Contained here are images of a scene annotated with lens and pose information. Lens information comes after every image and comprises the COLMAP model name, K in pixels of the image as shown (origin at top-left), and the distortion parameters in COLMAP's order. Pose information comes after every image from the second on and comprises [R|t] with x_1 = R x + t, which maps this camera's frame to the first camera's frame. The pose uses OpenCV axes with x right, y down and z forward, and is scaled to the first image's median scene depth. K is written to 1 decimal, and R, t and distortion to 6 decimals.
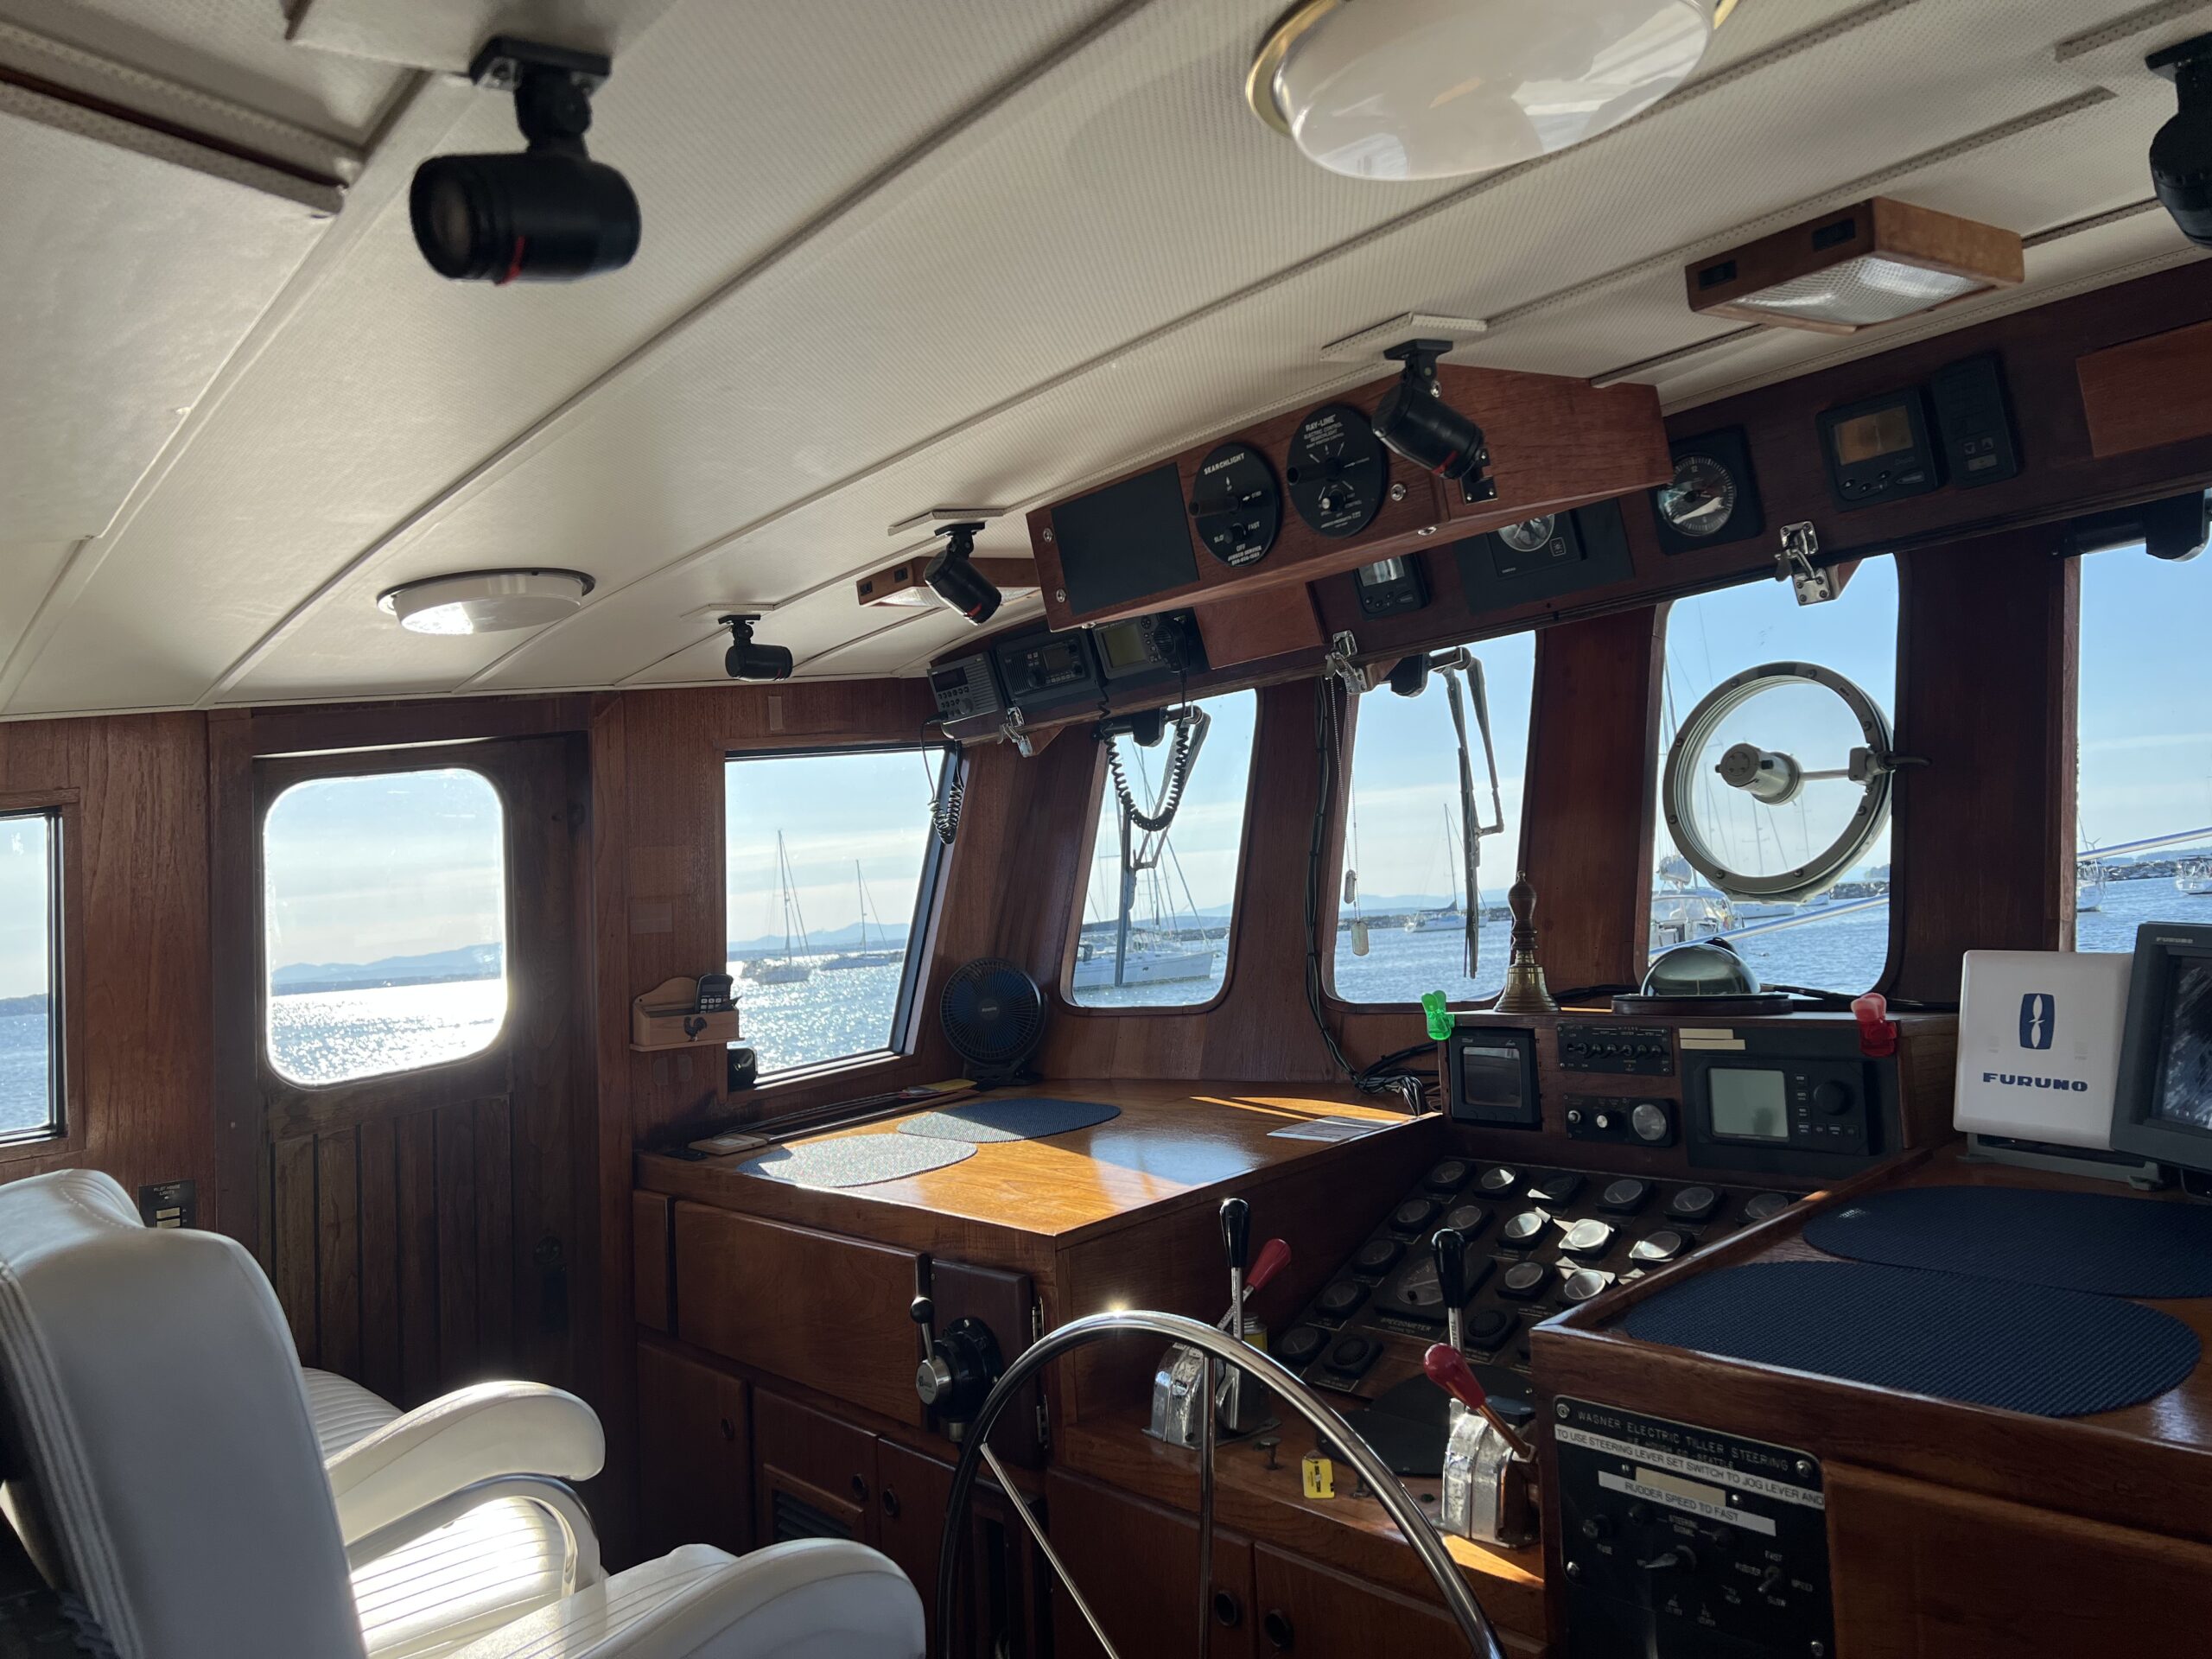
lens RADIAL K [[1727.7, 0, 1060.8], [0, 1727.7, 823.0], [0, 0, 1]] dist [0.093331, -0.145952]
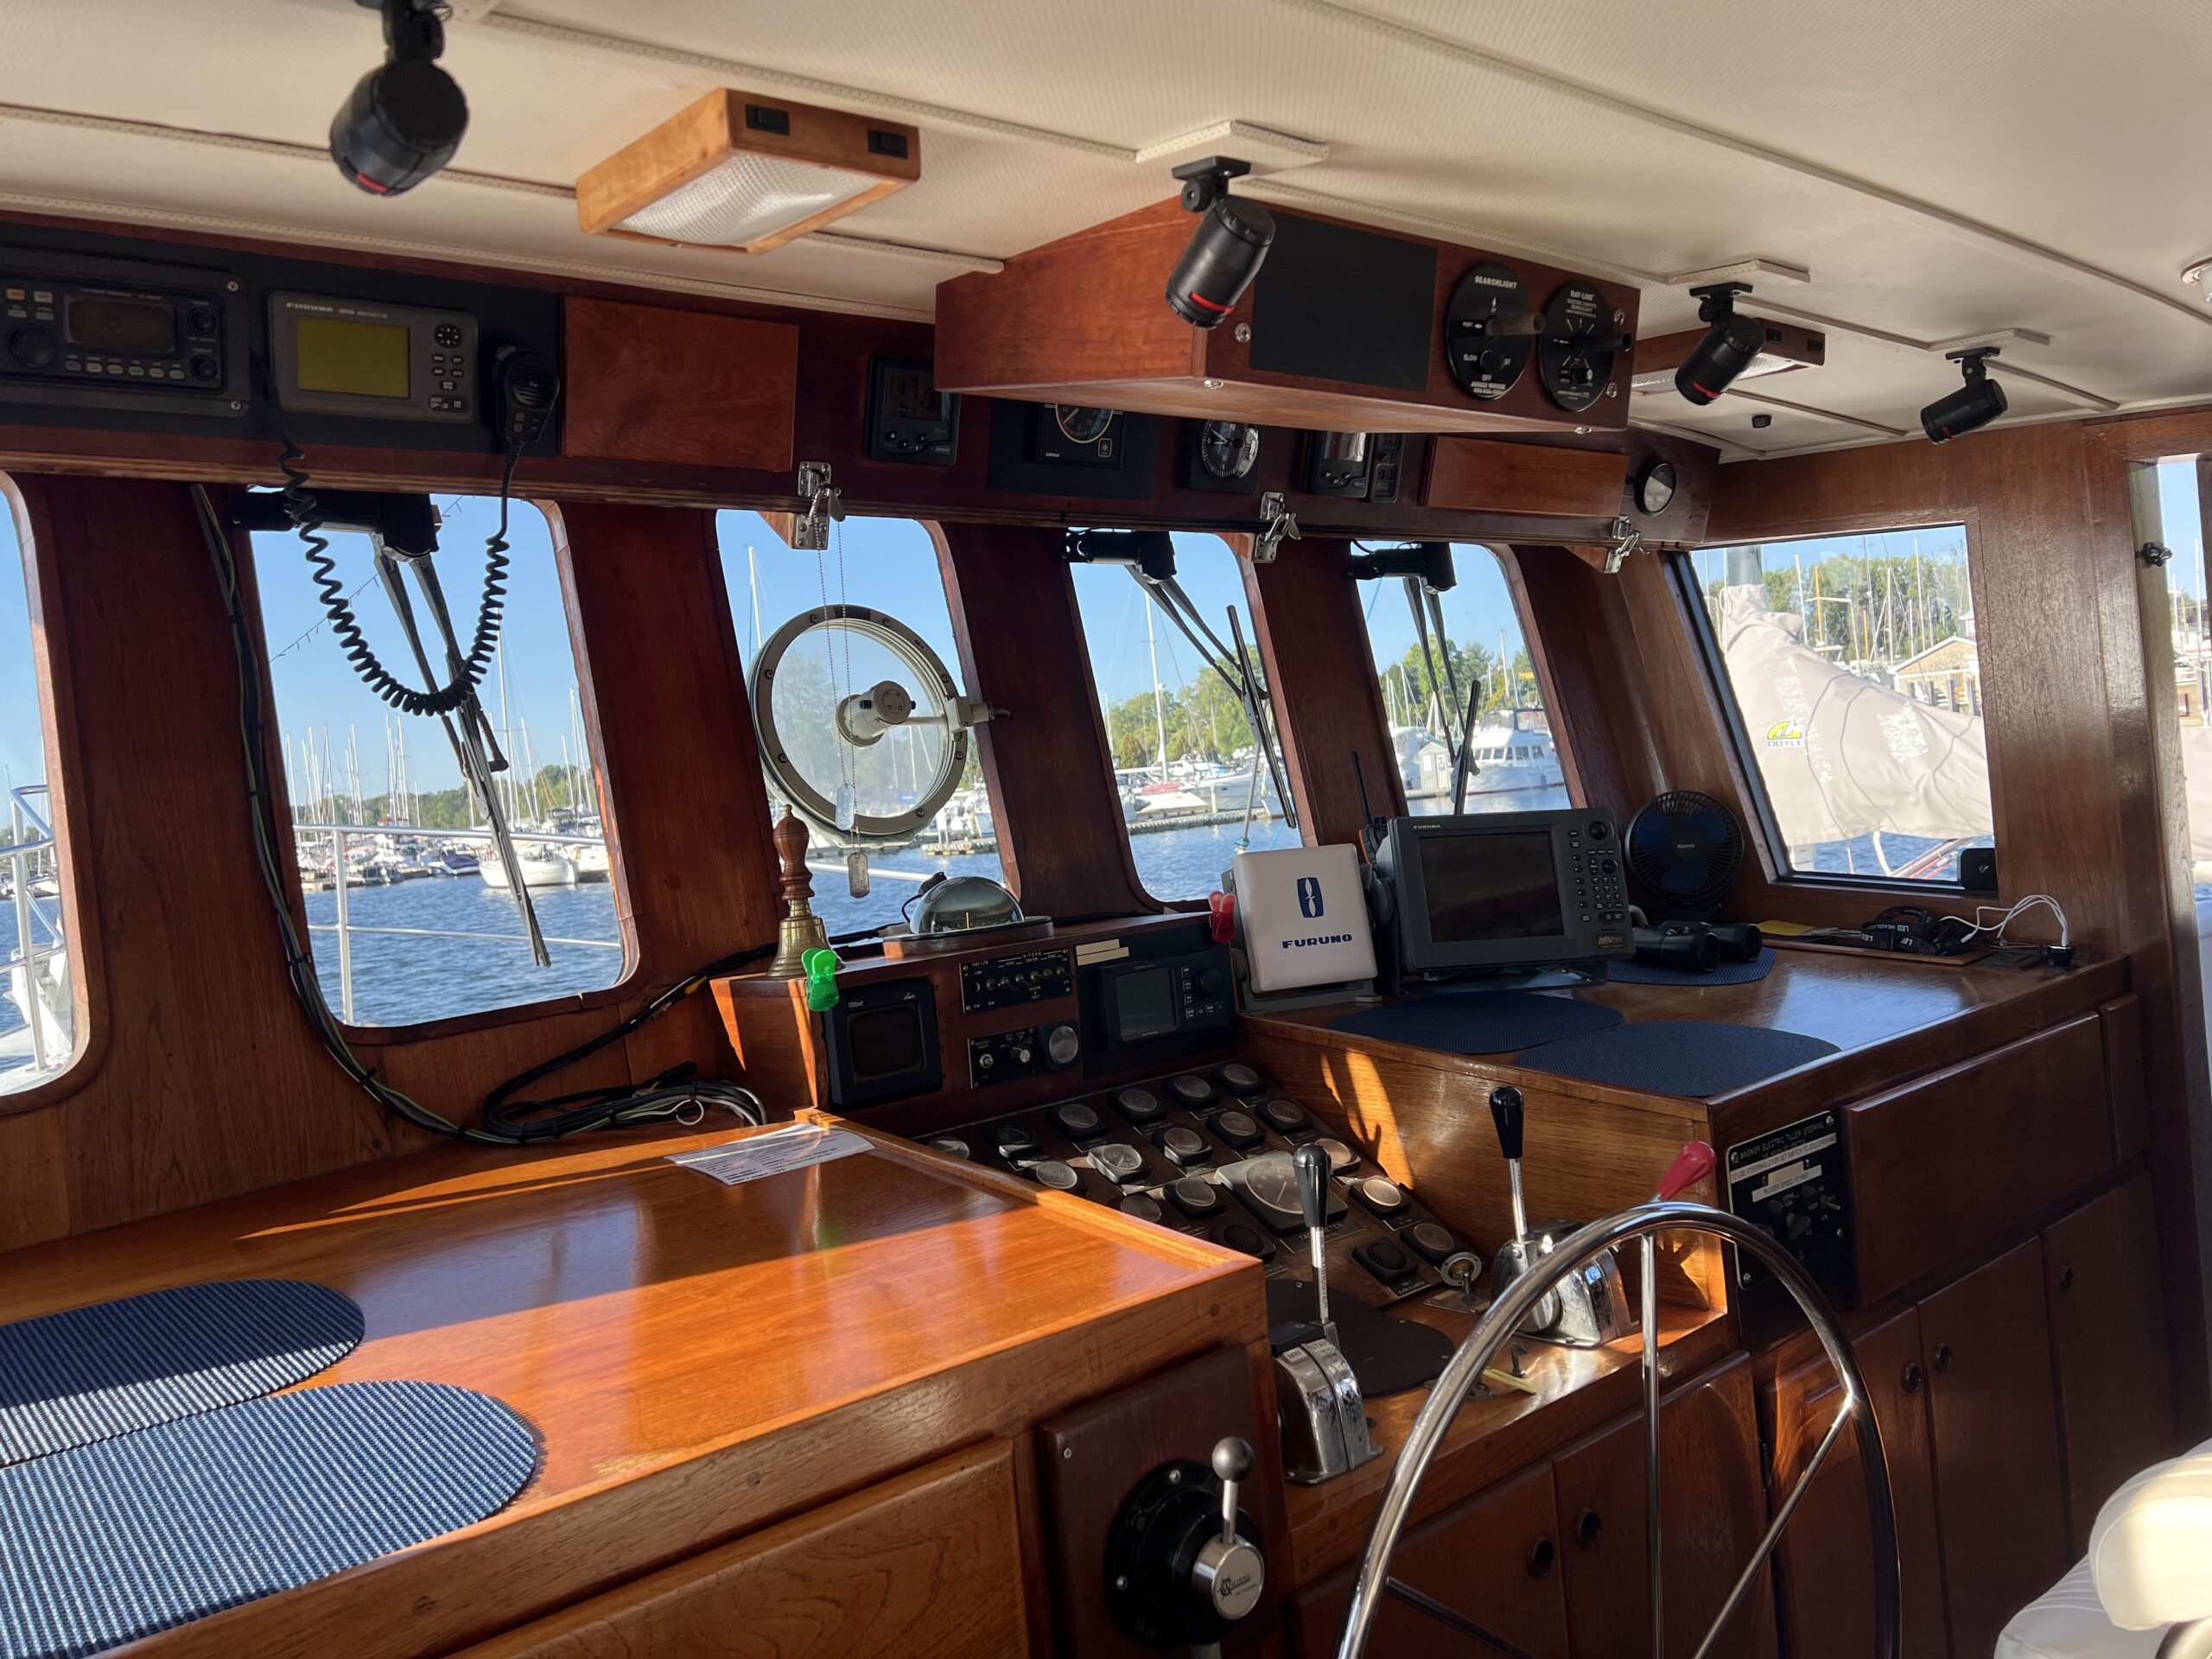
lens RADIAL K [[1727.7, 0, 1060.8], [0, 1727.7, 823.0], [0, 0, 1]] dist [0.093331, -0.145952]
pose [[-0.072724, 0.047628, 0.996214, -0.771431], [0.037267, 0.998291, -0.045007, 0.106954], [-0.996656, 0.033853, -0.074374, 1.273880]]
